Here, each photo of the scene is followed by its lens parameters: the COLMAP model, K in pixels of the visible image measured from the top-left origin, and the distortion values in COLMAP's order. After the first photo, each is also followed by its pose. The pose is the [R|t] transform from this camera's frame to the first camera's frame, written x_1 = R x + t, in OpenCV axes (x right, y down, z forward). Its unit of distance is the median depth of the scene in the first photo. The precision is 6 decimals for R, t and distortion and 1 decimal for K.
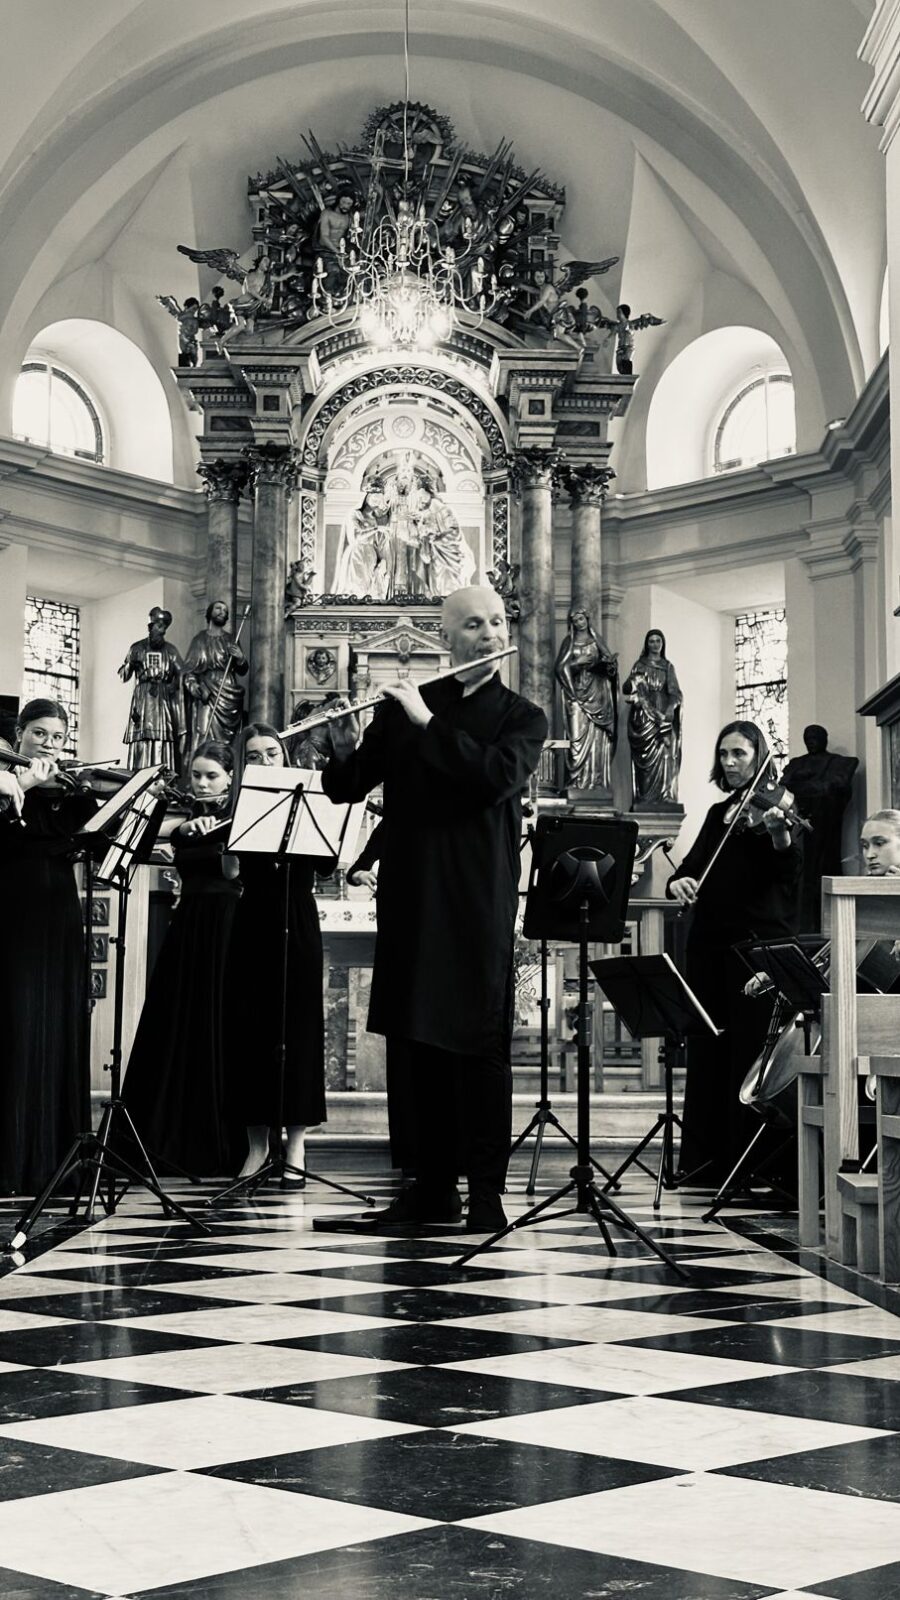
lens RADIAL K [[2221.1, 0, 450.0], [0, 2221.1, 800.0], [0, 0, 1]] dist [0.129732, -0.035959]
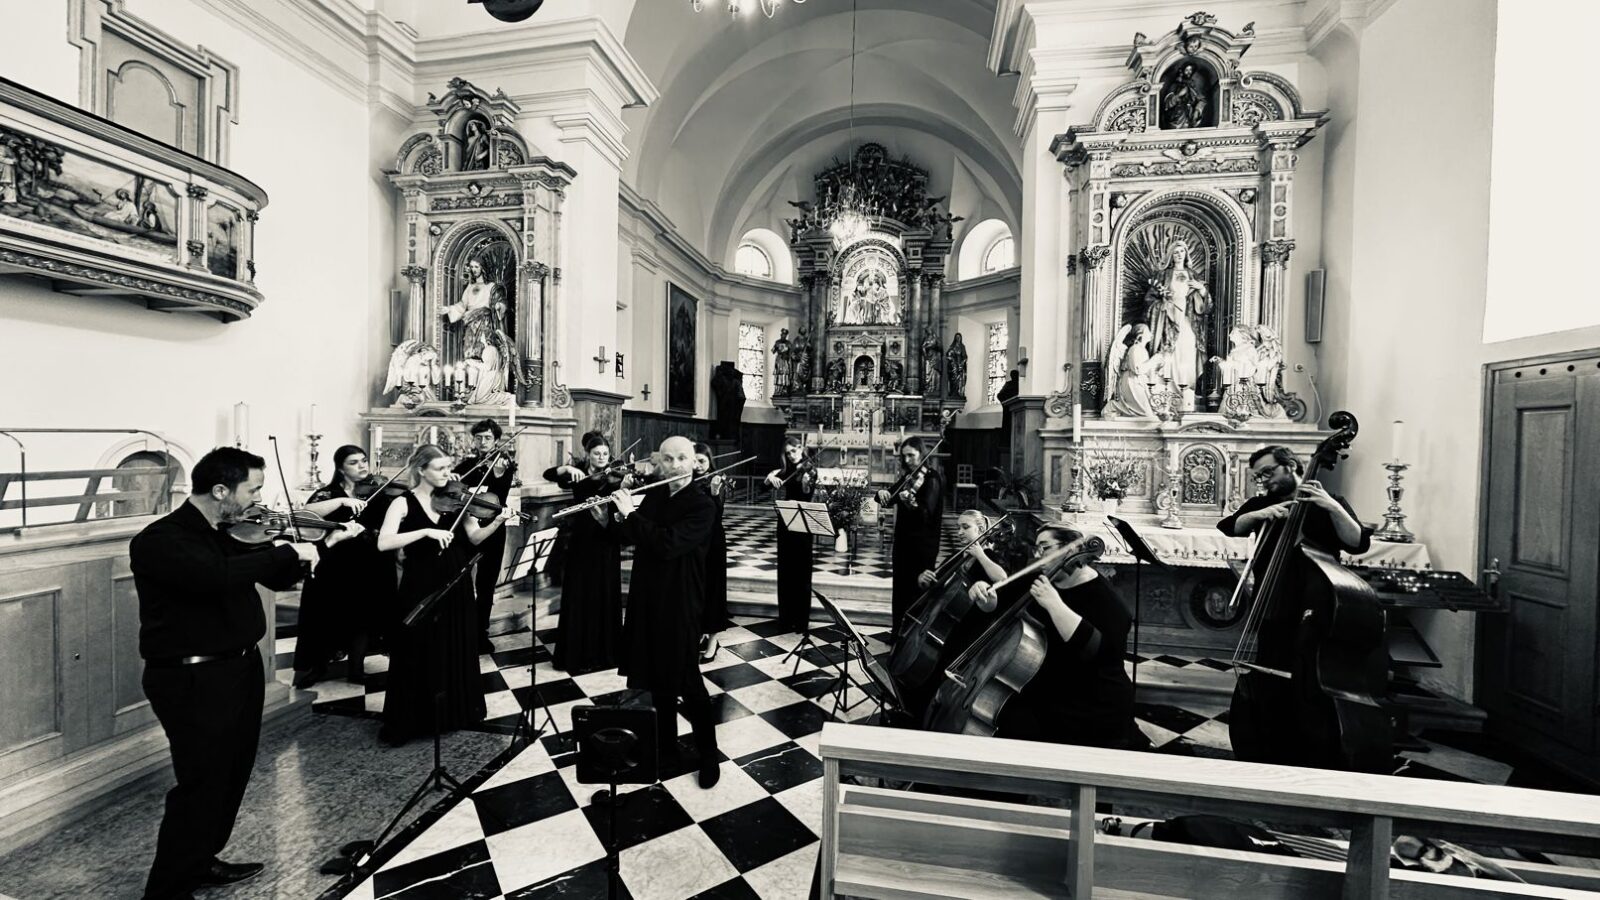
lens RADIAL K [[634.8, 0, 799.1], [0, 634.8, 449.0], [0, 0, 1]] dist [-0.000801, -0.000061]
pose [[0.979790, 0.020173, -0.199007, 0.058419], [0.008278, 0.989960, 0.141106, -0.046945], [0.199855, -0.139902, 0.969786, 0.169483]]
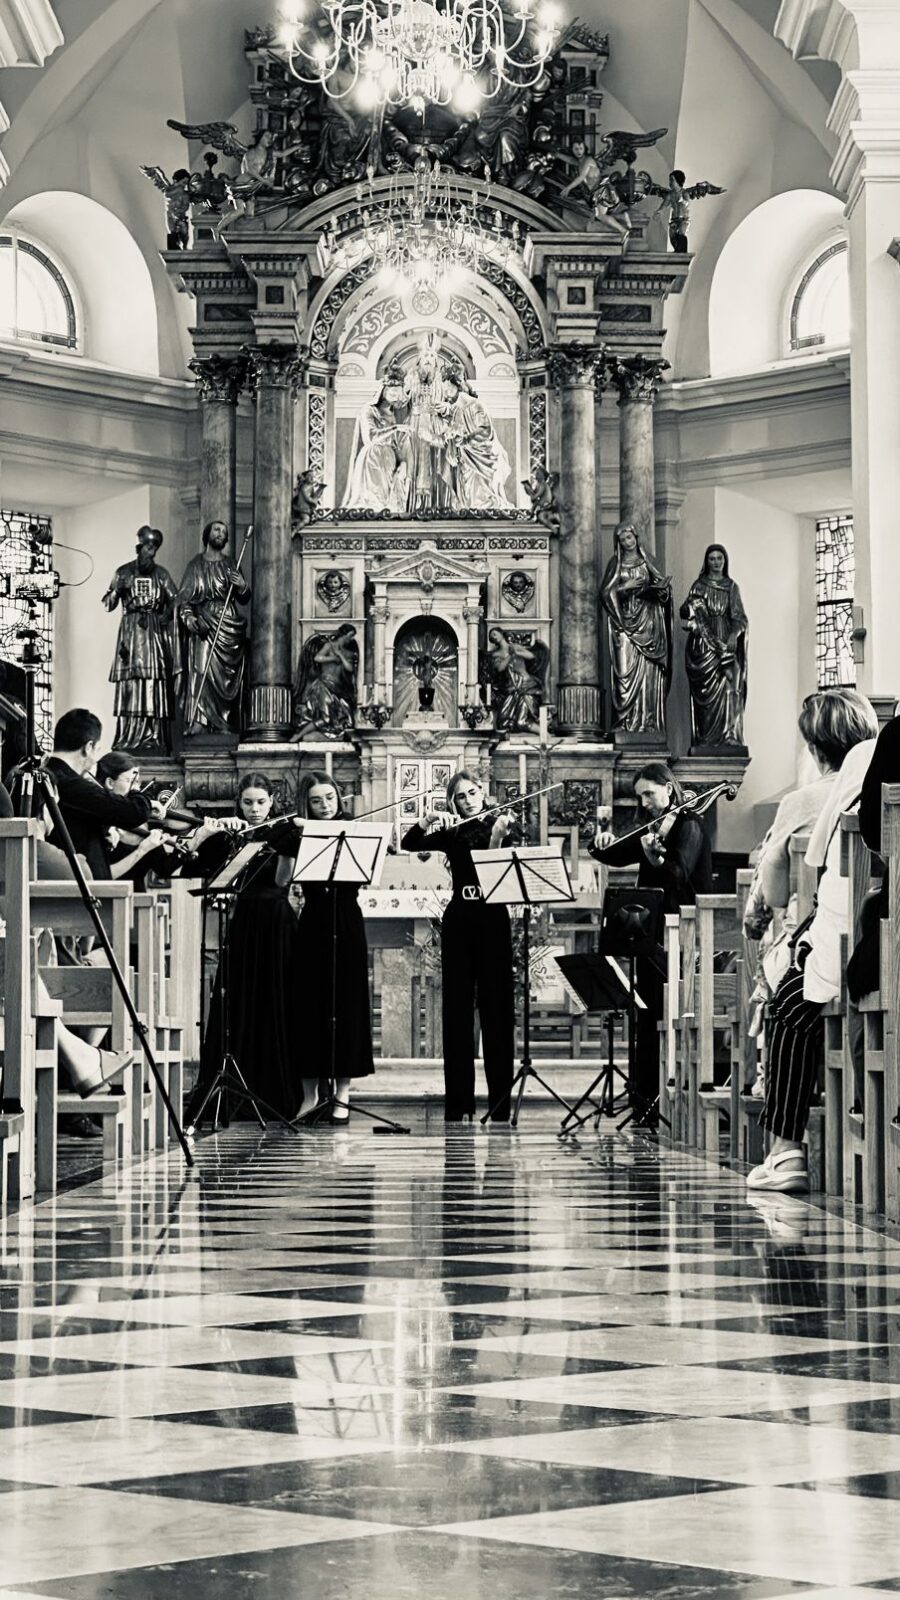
lens RADIAL K [[3776.9, 0, 450.0], [0, 3776.9, 800.0], [0, 0, 1]] dist [-0.646850, 15.001745]
pose [[0.999778, -0.007958, -0.019519, 0.016138], [0.008905, 0.998761, 0.048964, -0.050228], [0.019105, -0.049127, 0.998610, -0.480034]]
